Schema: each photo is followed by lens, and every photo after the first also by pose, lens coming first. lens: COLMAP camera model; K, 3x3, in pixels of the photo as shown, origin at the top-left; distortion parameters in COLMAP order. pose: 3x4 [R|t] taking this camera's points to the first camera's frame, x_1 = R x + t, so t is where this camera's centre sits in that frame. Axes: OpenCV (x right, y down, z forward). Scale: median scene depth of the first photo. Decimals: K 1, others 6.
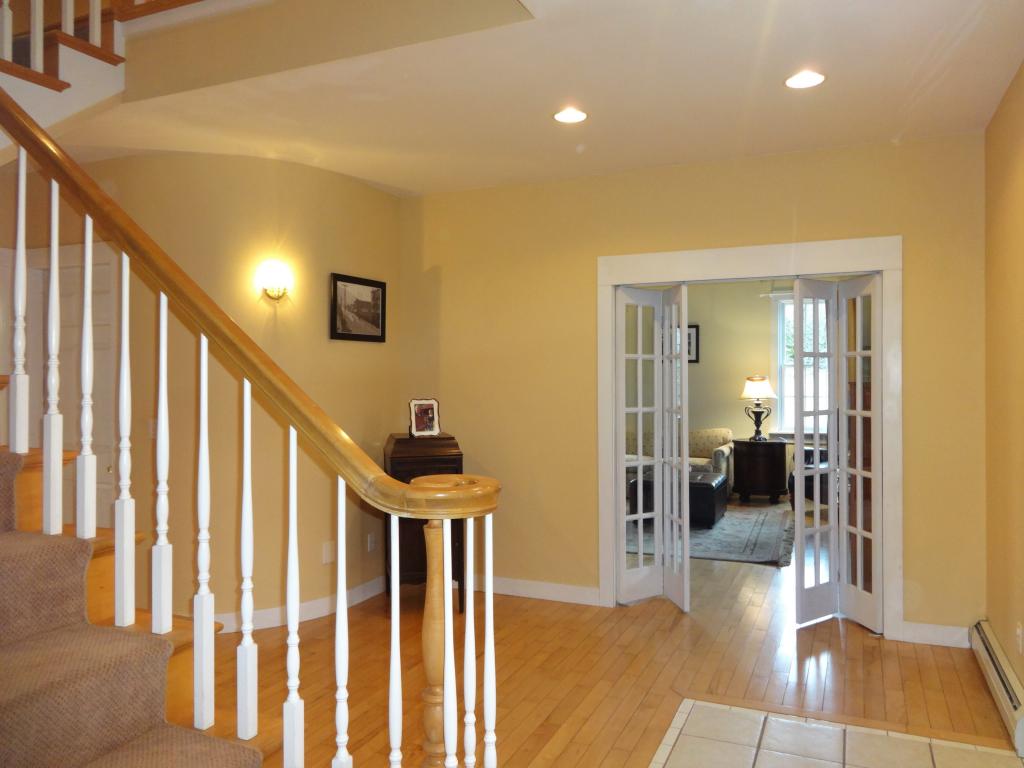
lens RADIAL K [[773.2, 0, 509.0], [0, 773.2, 383.3], [0, 0, 1]] dist [0.009567, -0.010016]
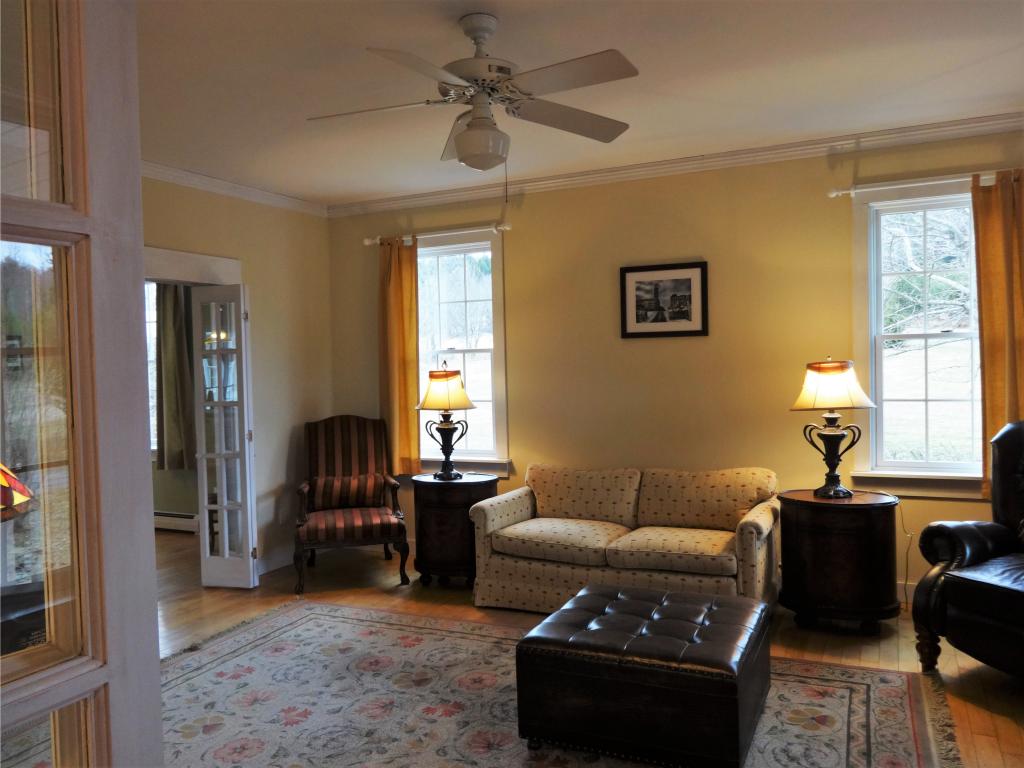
lens RADIAL K [[773.2, 0, 513.2], [0, 773.2, 383.2], [0, 0, 1]] dist [0.009567, -0.010016]
pose [[0.999035, -0.021777, -0.038135, 0.146139], [0.022724, 0.999439, 0.024596, -0.011156], [0.037578, -0.025439, 0.998970, 0.520946]]
